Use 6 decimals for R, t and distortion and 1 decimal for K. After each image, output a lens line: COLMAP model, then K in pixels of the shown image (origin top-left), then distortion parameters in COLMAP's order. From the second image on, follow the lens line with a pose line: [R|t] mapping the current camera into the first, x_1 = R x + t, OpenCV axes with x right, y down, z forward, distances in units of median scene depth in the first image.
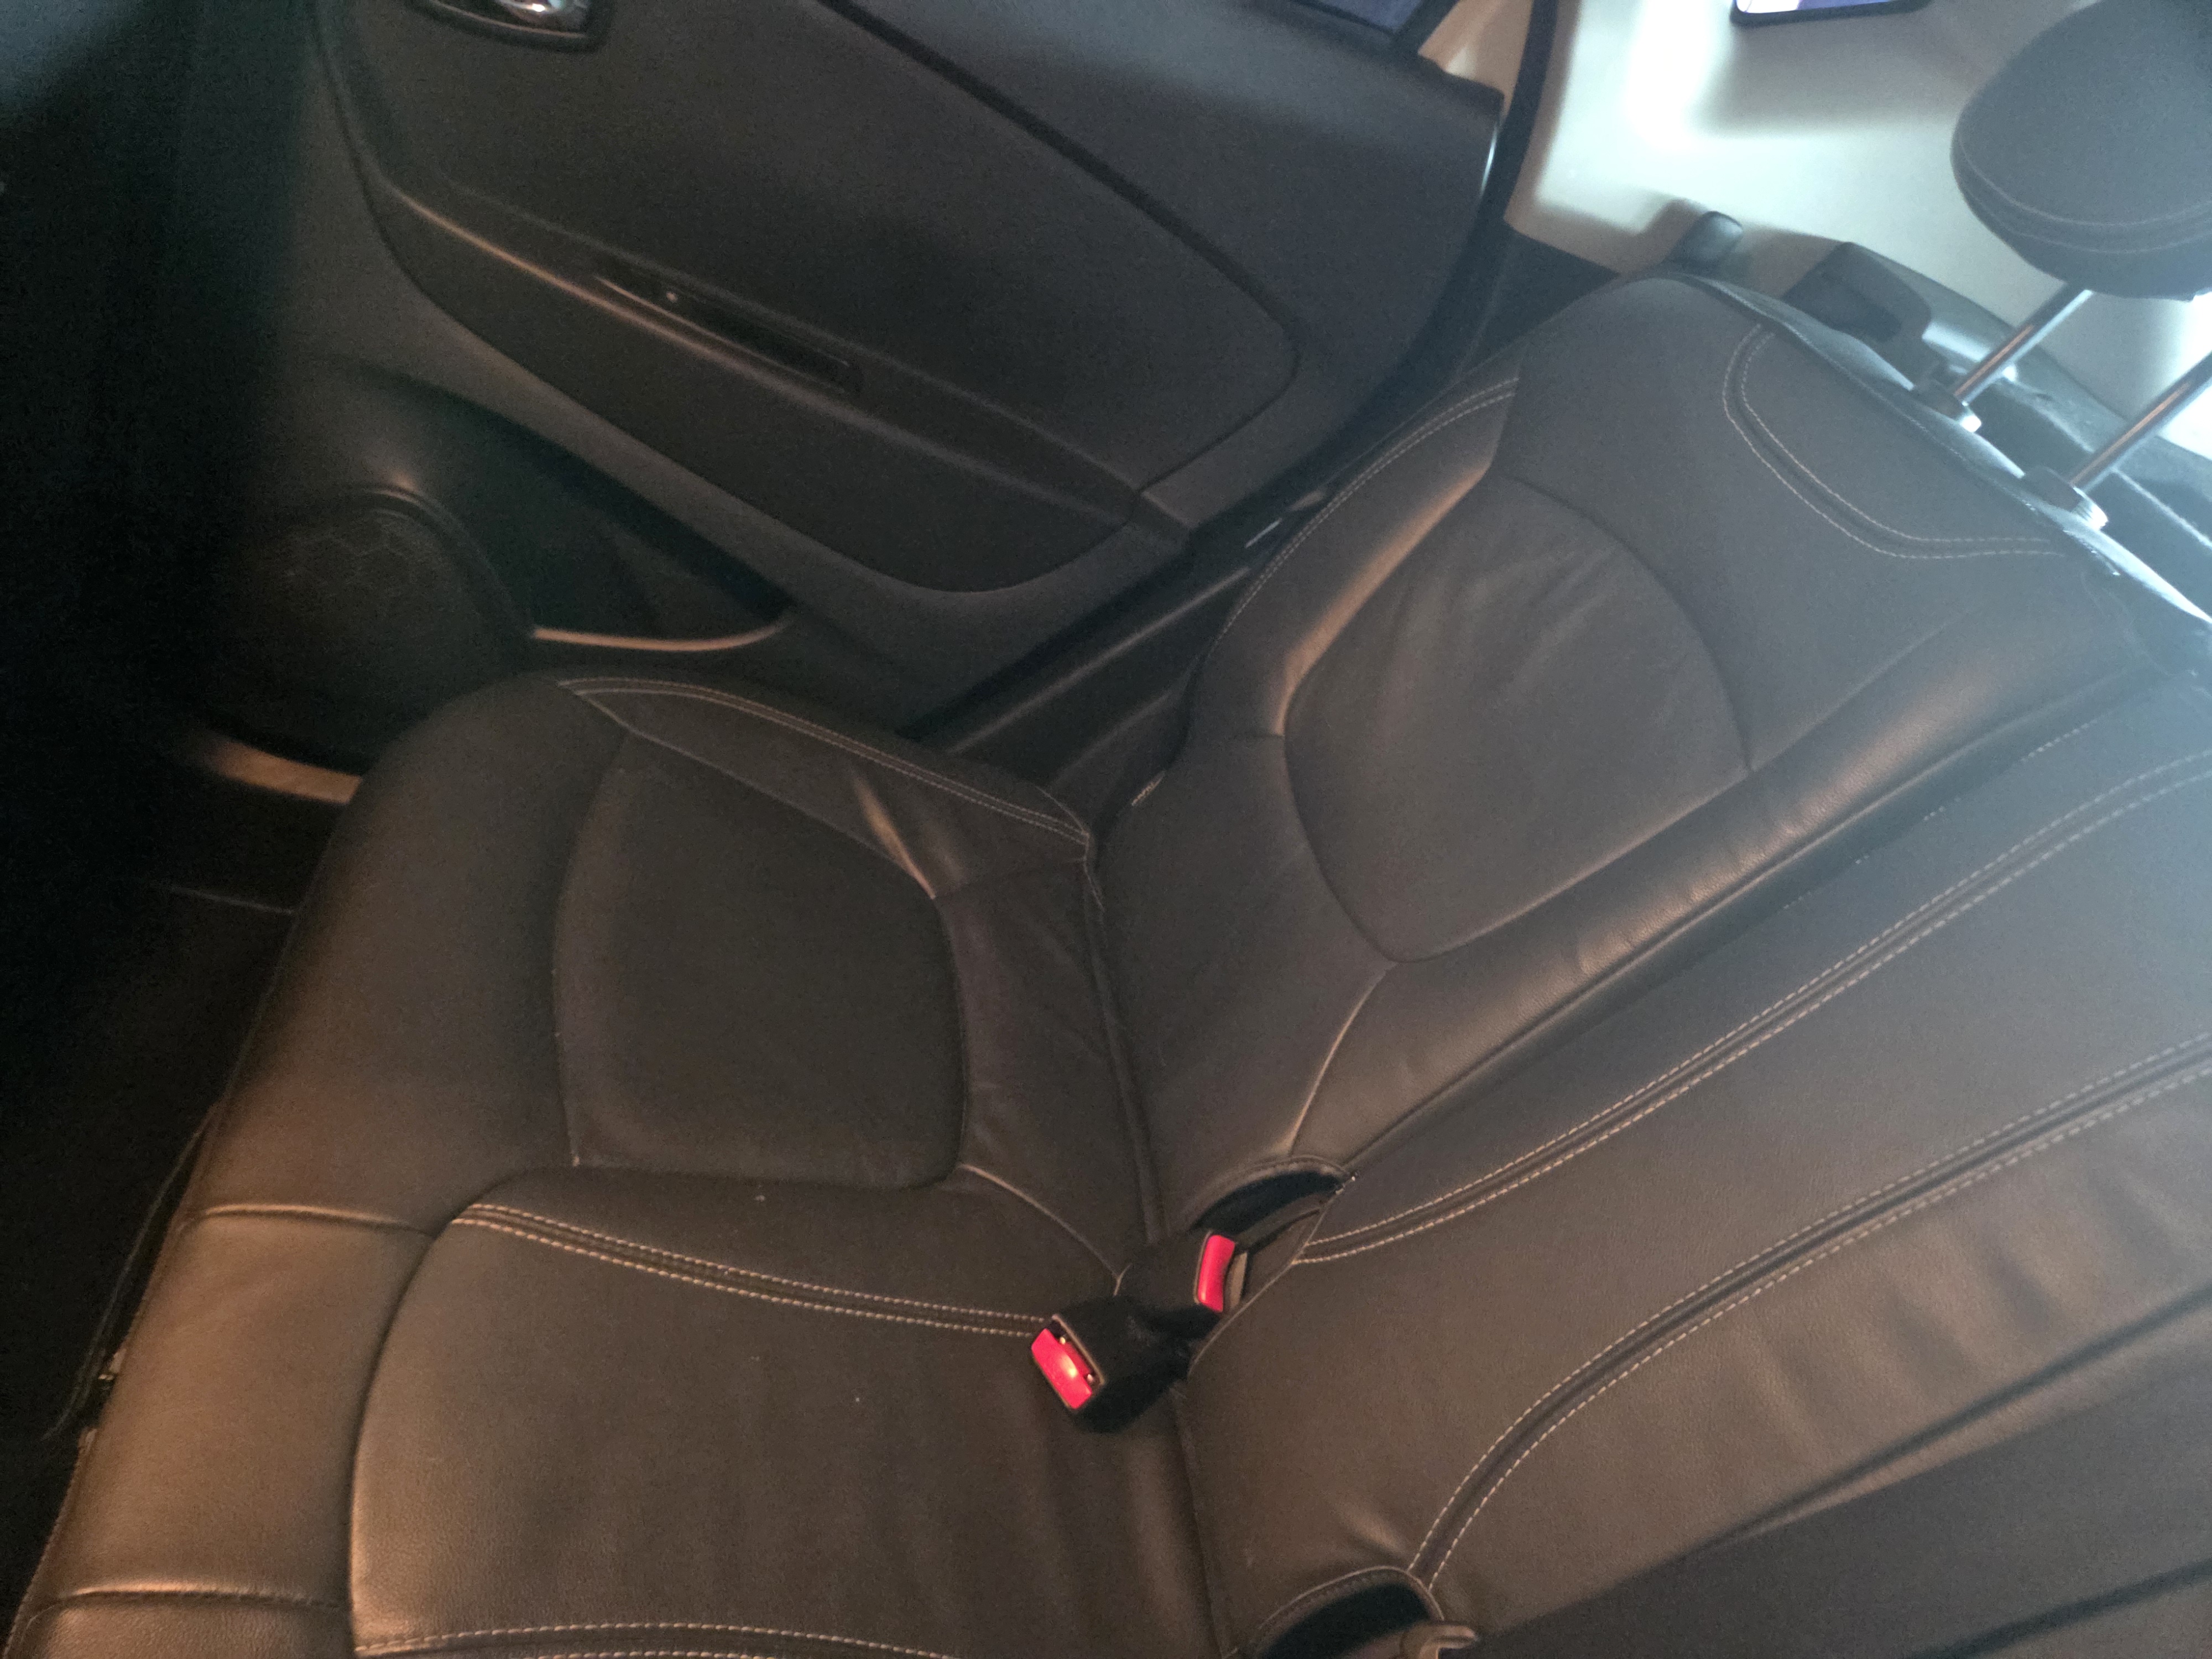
lens RADIAL K [[1485.0, 0, 1092.0], [0, 1485.0, 842.7], [0, 0, 1]] dist [0.065748, -0.069125]
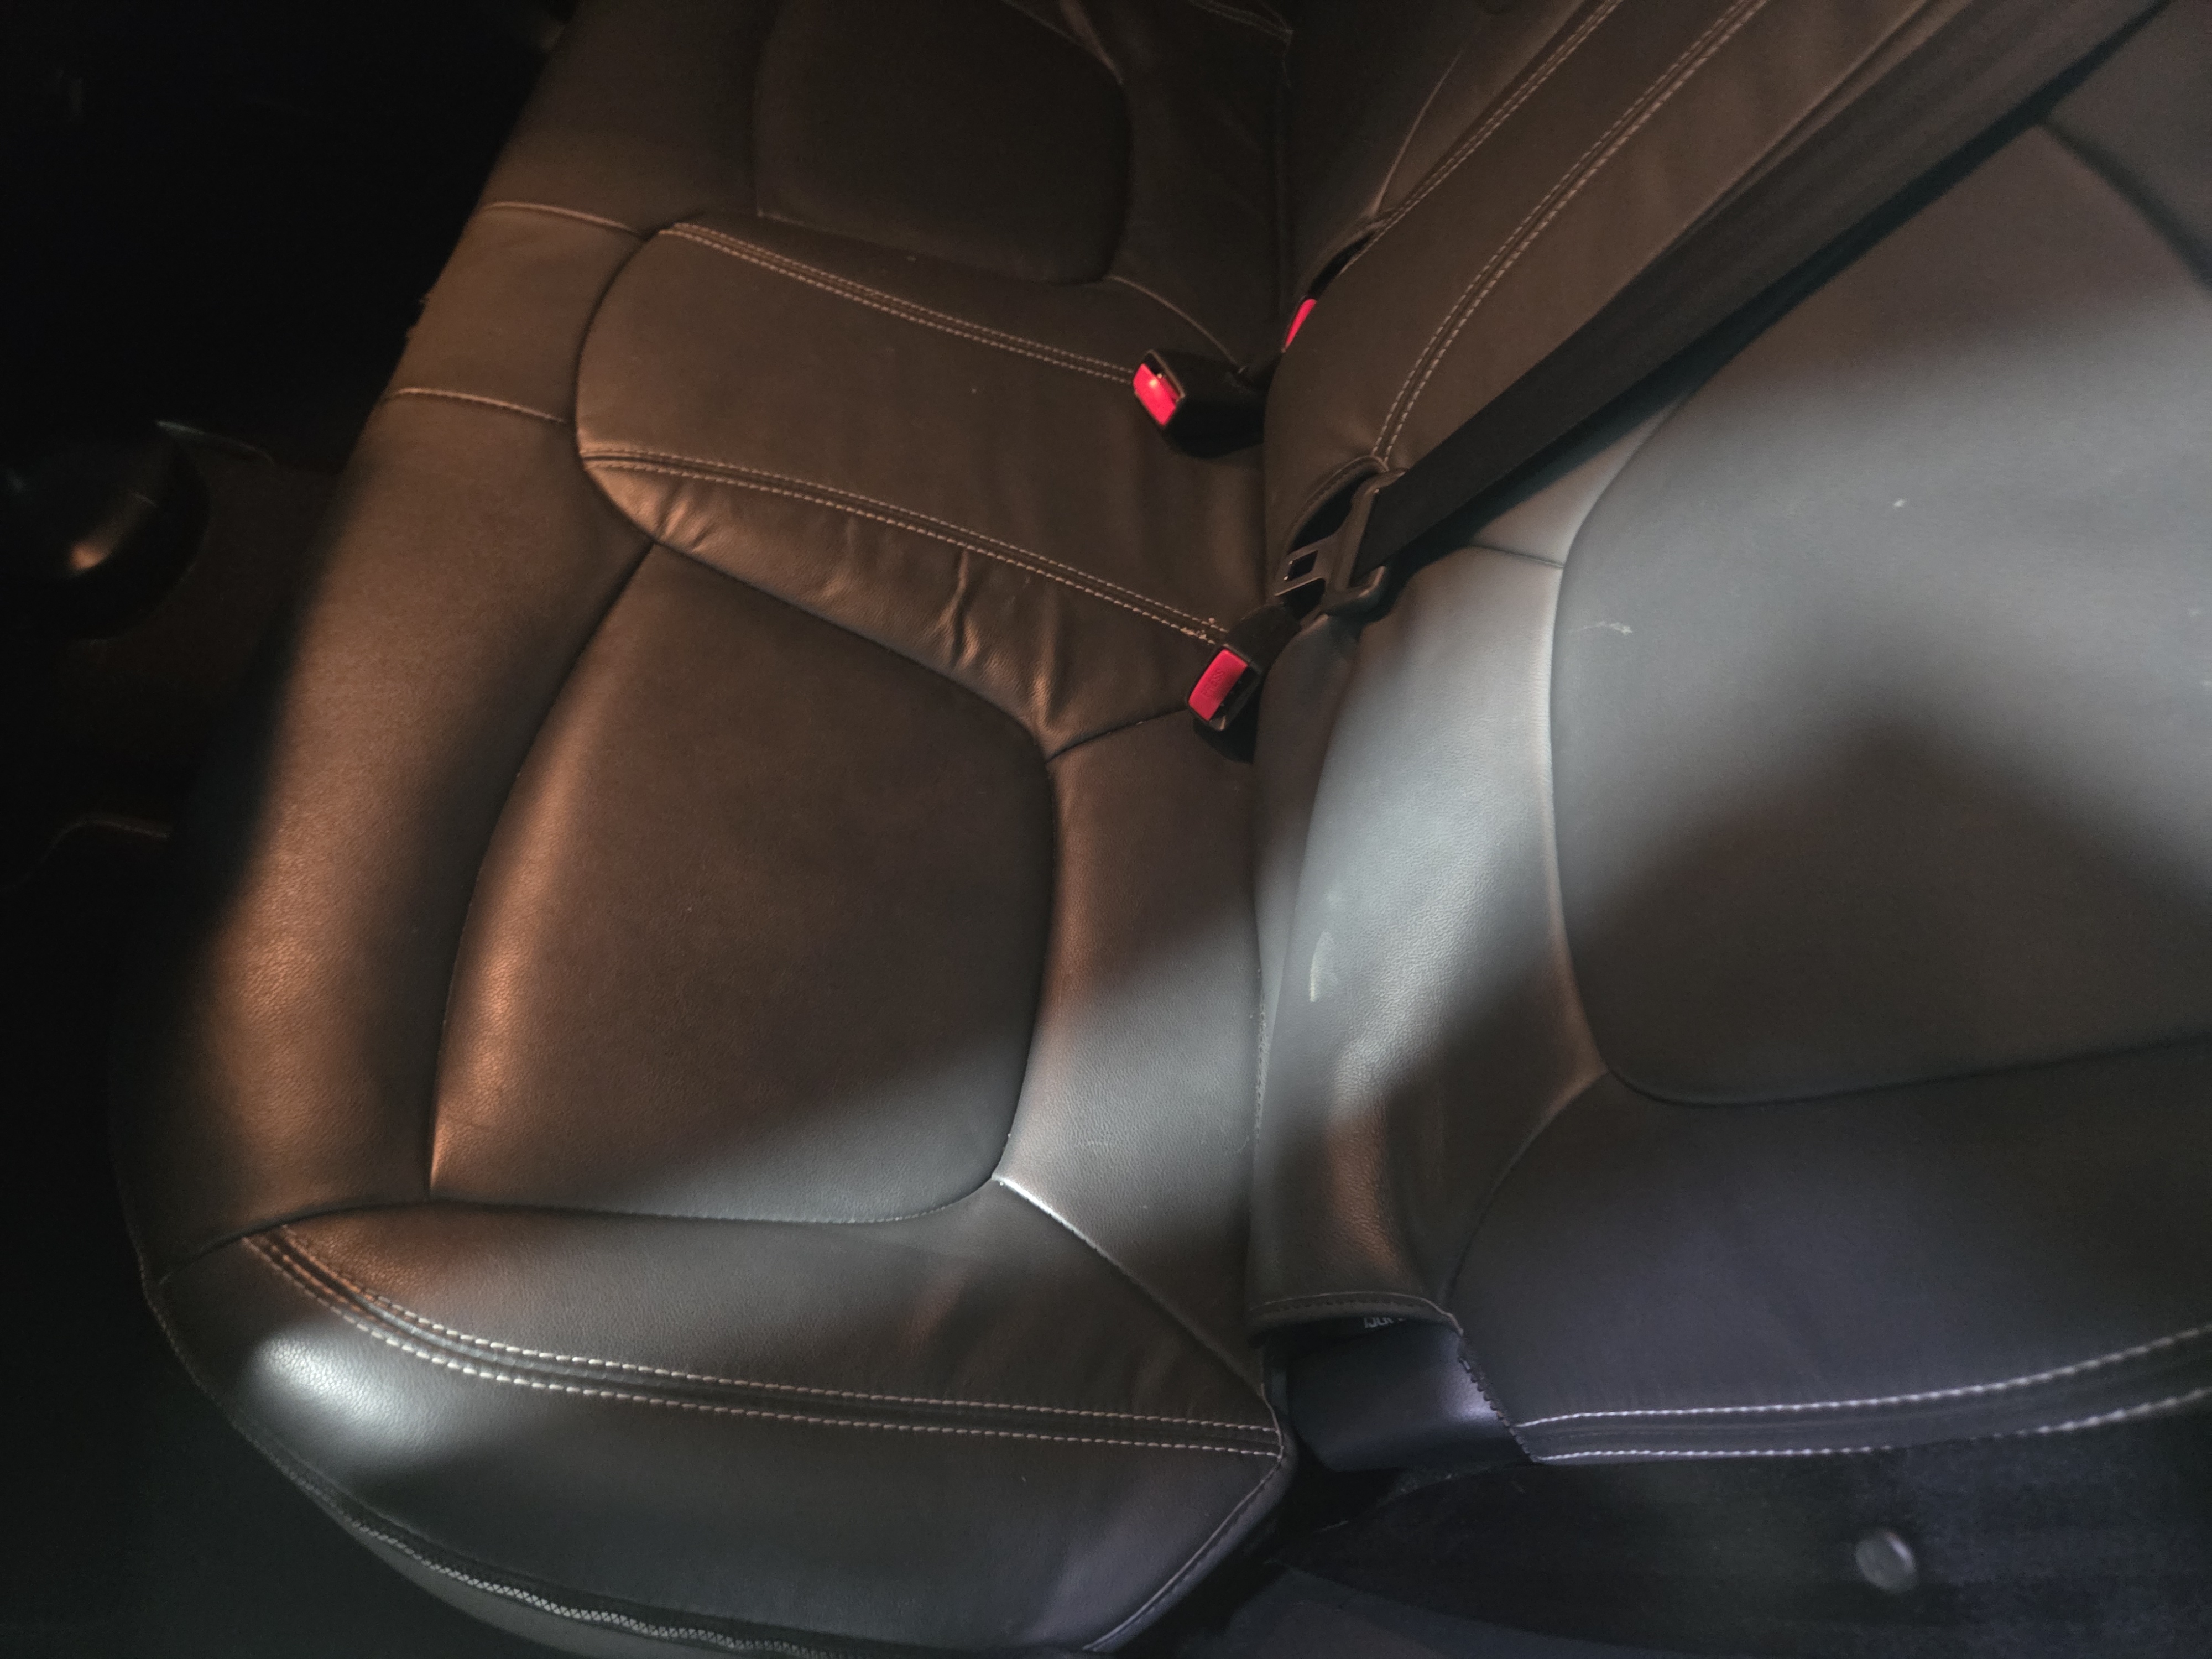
lens RADIAL K [[1485.0, 0, 1092.0], [0, 1485.0, 842.7], [0, 0, 1]] dist [0.065748, -0.069125]
pose [[0.955660, 0.046713, -0.290742, 0.253531], [0.034950, 0.962366, 0.269501, 0.323641], [0.292390, -0.267713, 0.918062, -0.167786]]
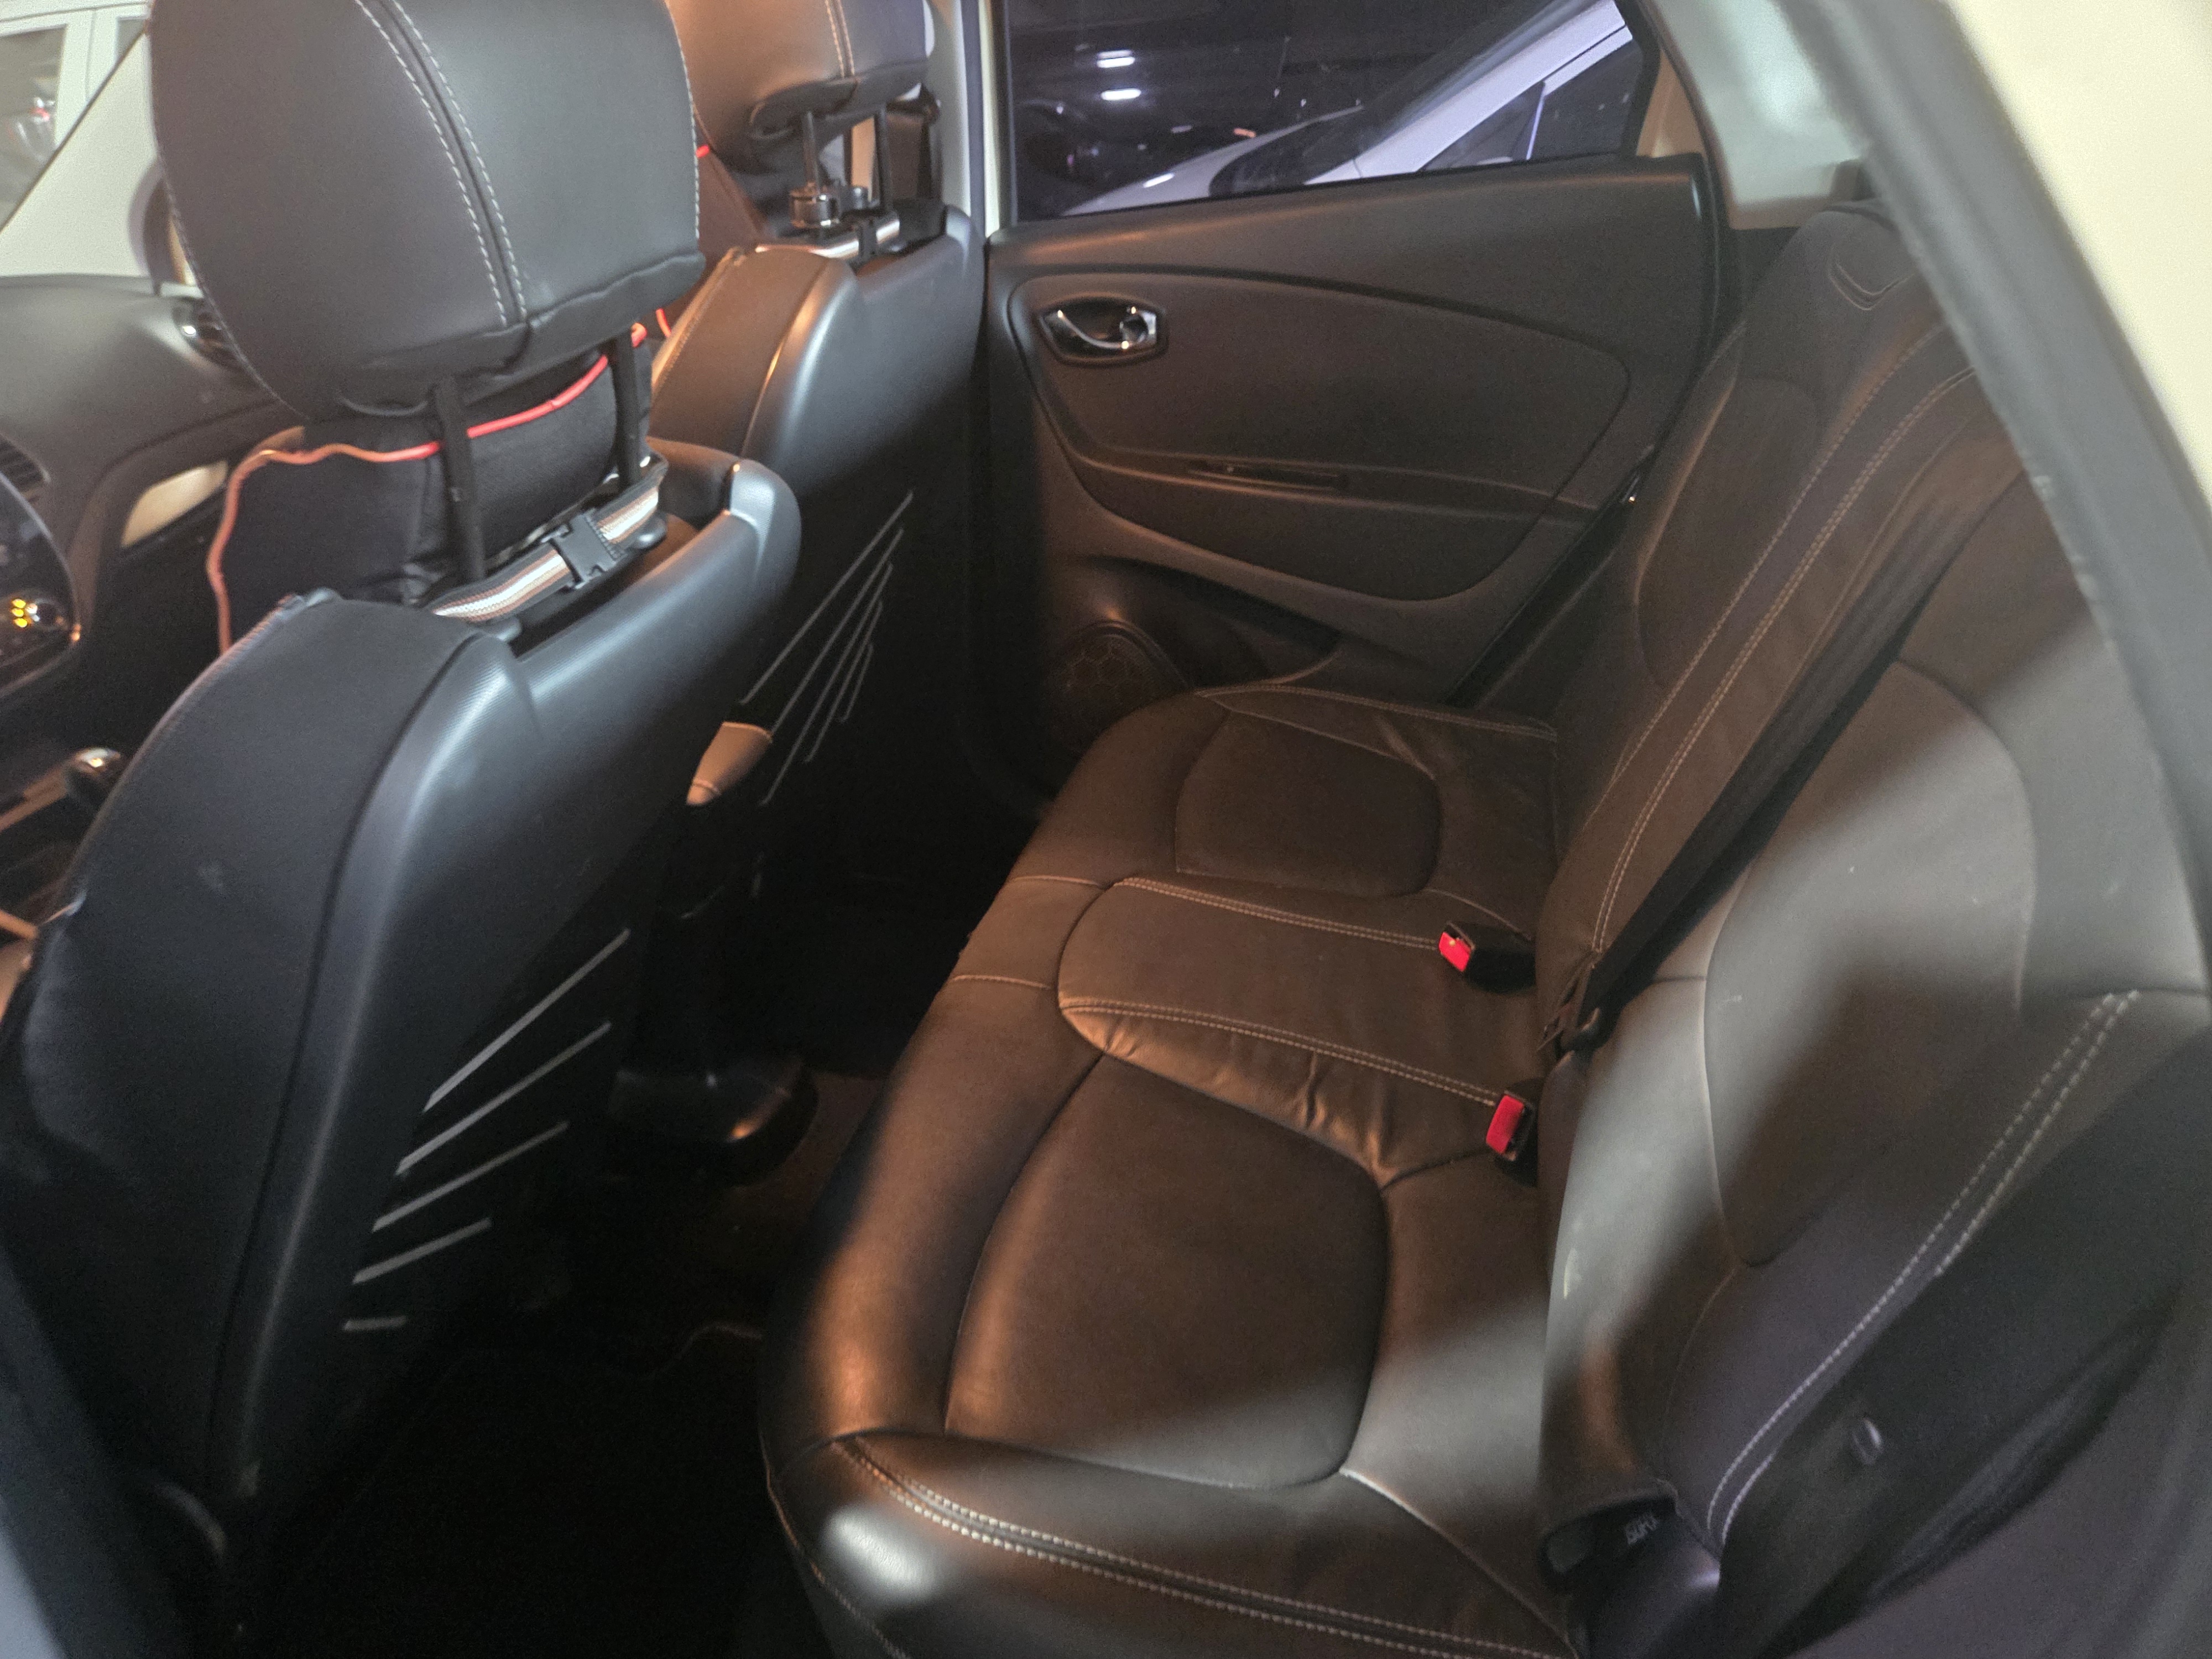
lens RADIAL K [[1485.0, 0, 1092.0], [0, 1485.0, 842.7], [0, 0, 1]] dist [0.065748, -0.069125]
pose [[0.828354, -0.200690, -0.523023, 0.457735], [0.083785, 0.967510, -0.238547, 0.514177], [0.553904, 0.153780, 0.818255, -0.494344]]
